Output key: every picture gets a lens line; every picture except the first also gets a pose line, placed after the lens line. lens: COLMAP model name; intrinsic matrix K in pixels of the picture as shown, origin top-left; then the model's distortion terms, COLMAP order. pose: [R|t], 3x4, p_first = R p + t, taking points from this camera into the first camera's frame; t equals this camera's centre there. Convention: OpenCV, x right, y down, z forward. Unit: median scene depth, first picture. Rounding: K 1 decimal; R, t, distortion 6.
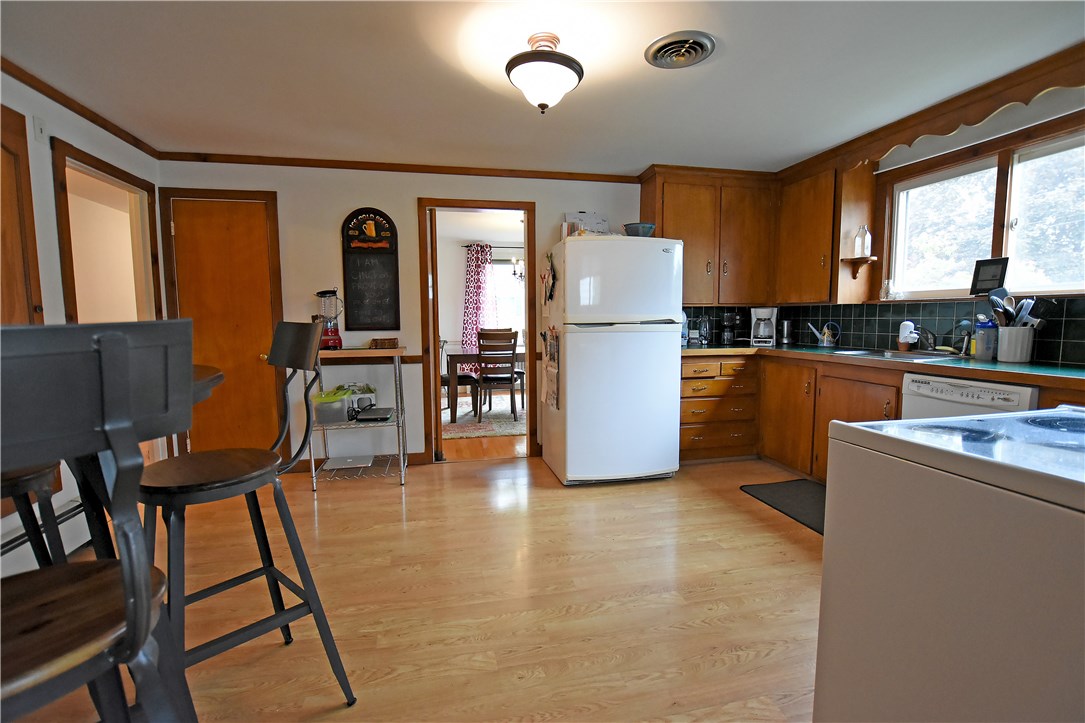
lens RADIAL K [[493.7, 0, 546.1], [0, 493.7, 364.0], [0, 0, 1]] dist [-0.026033, 0.000750]
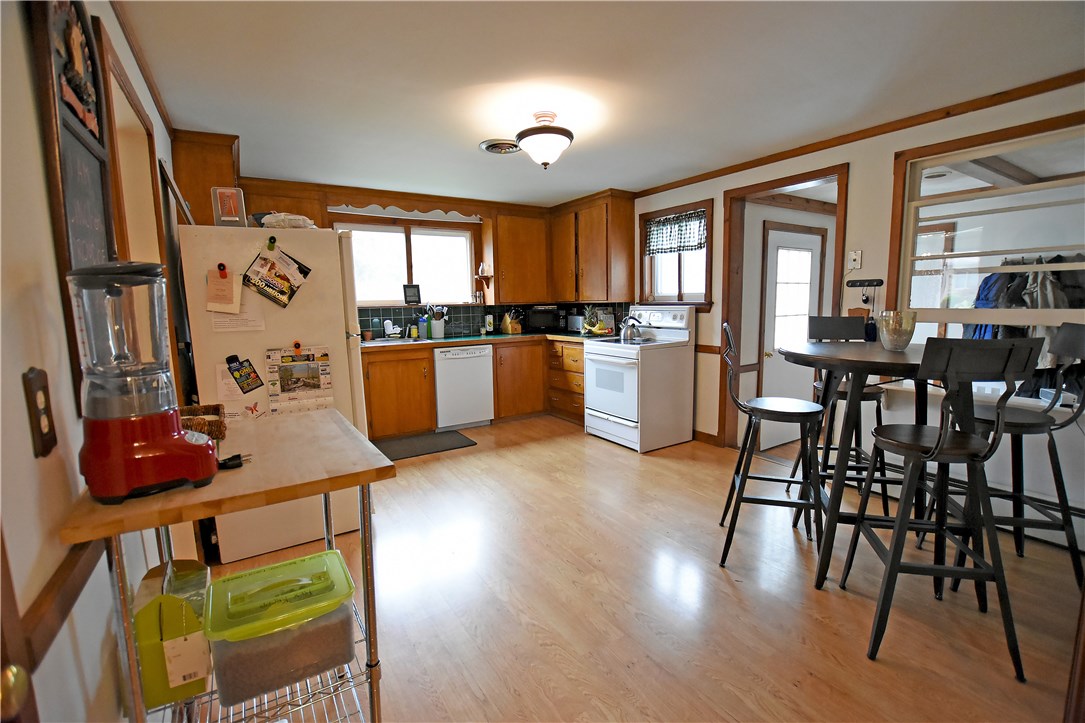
lens RADIAL K [[475.6, 0, 542.5], [0, 475.6, 361.5], [0, 0, 1]] dist [-0.001246, 0.000089]
pose [[-0.332091, -0.108444, 0.936993, -0.732104], [0.108568, 0.982373, 0.152175, -0.113009], [-0.936978, 0.152263, -0.314464, 0.857617]]
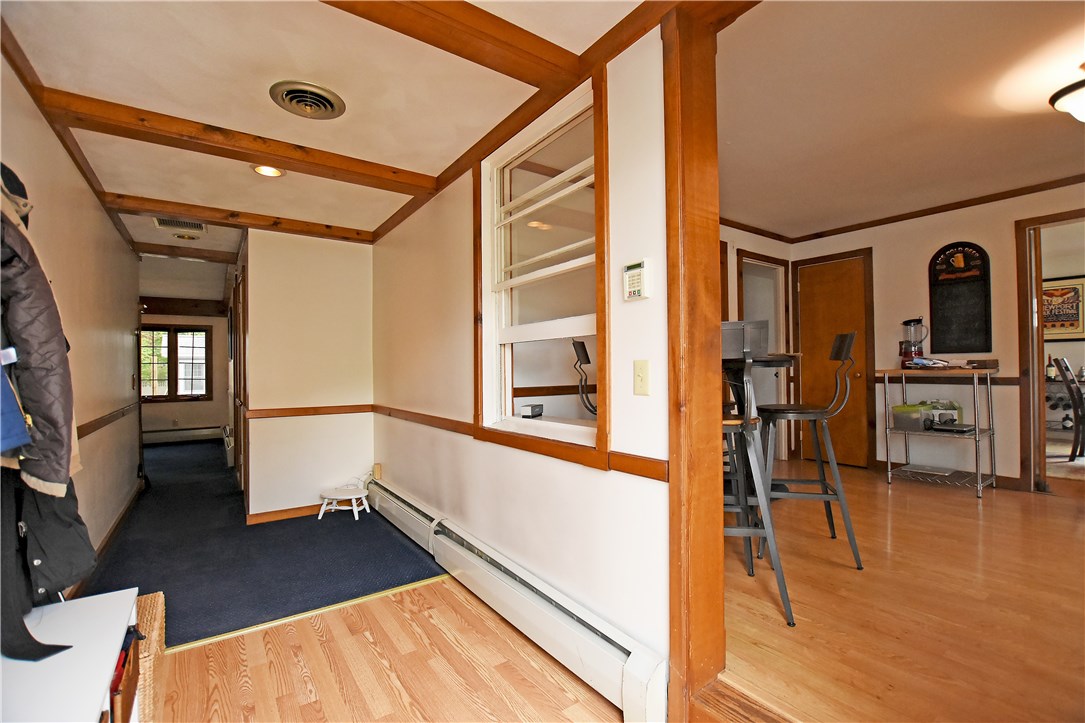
lens RADIAL K [[471.3, 0, 567.9], [0, 471.3, 363.3], [0, 0, 1]] dist [-0.002177, -0.000029]
pose [[0.420988, -0.004813, -0.907053, 0.234289], [-0.075417, 0.996338, -0.040289, 0.064086], [0.903925, 0.085368, 0.419084, -0.221086]]
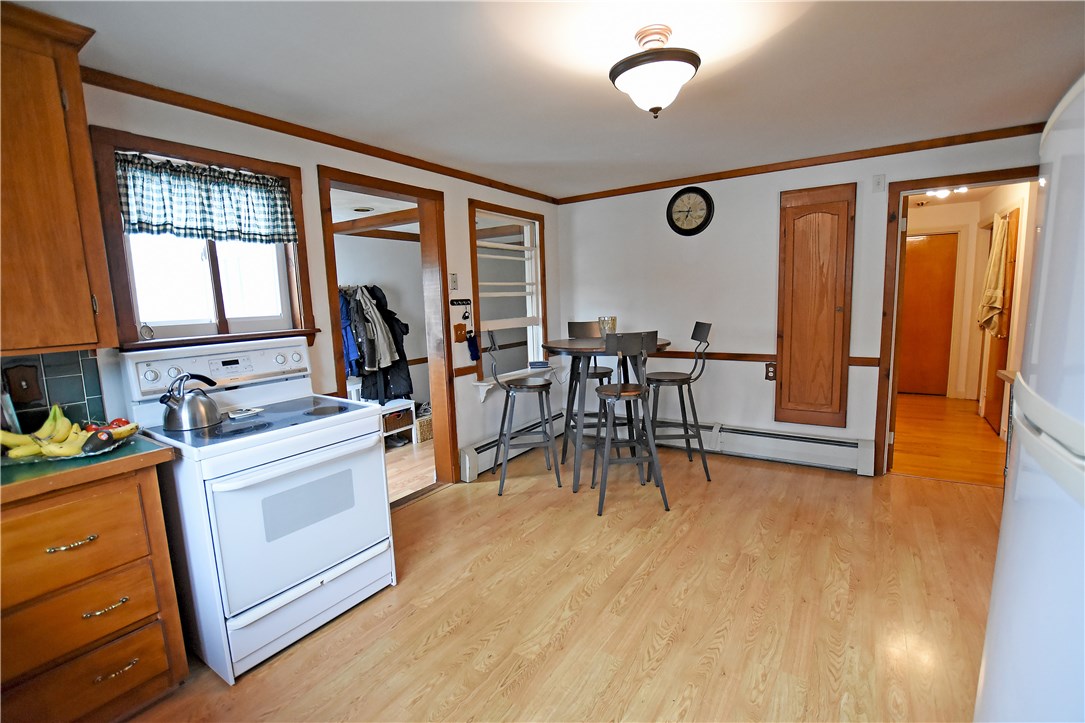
lens RADIAL K [[493.7, 0, 546.1], [0, 493.7, 364.0], [0, 0, 1]] dist [-0.026033, 0.000750]
pose [[-0.718054, 0.124256, -0.684806, 0.454658], [-0.025170, 0.978654, 0.203965, -0.145705], [0.695532, 0.163694, -0.699599, 0.889613]]
